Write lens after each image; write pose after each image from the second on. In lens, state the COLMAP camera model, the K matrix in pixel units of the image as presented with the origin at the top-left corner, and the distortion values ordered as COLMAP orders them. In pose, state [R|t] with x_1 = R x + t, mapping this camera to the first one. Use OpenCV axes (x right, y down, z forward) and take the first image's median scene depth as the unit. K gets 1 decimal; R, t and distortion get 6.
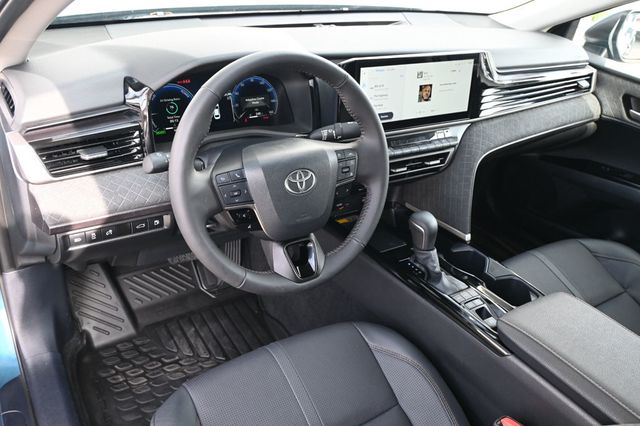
lens RADIAL K [[524.6, 0, 318.9], [0, 524.6, 214.9], [0, 0, 1]] dist [-0.007509, -0.008295]
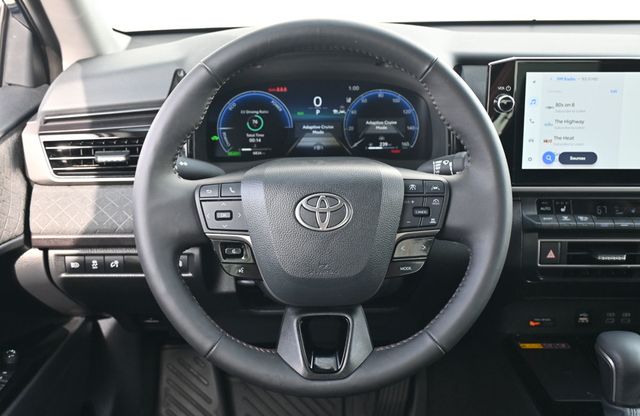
lens RADIAL K [[795.6, 0, 318.6], [0, 795.6, 203.6], [0, 0, 1]] dist [0.020122, 0.000000]
pose [[0.849713, 0.081791, -0.520863, 0.349484], [-0.199707, 0.964213, -0.174383, 0.072994], [0.487960, 0.252196, 0.835639, 0.135655]]
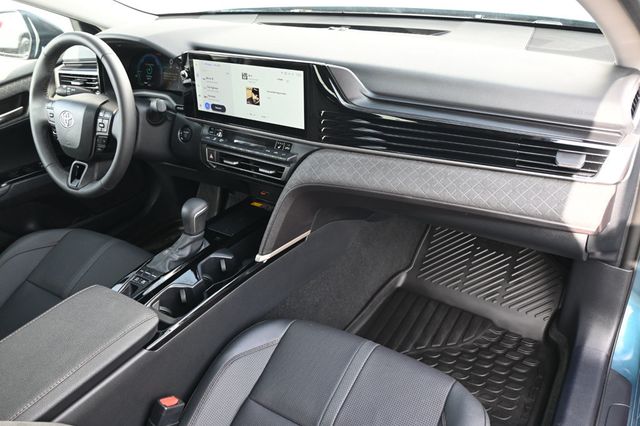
lens RADIAL K [[510.8, 0, 321.7], [0, 510.8, 214.1], [0, 0, 1]] dist [-0.033379, -0.000599]
pose [[0.425295, 0.365986, -0.827755, 1.187019], [-0.361940, 0.907049, 0.215083, -0.296663], [0.829532, 0.208124, 0.518229, 0.683266]]
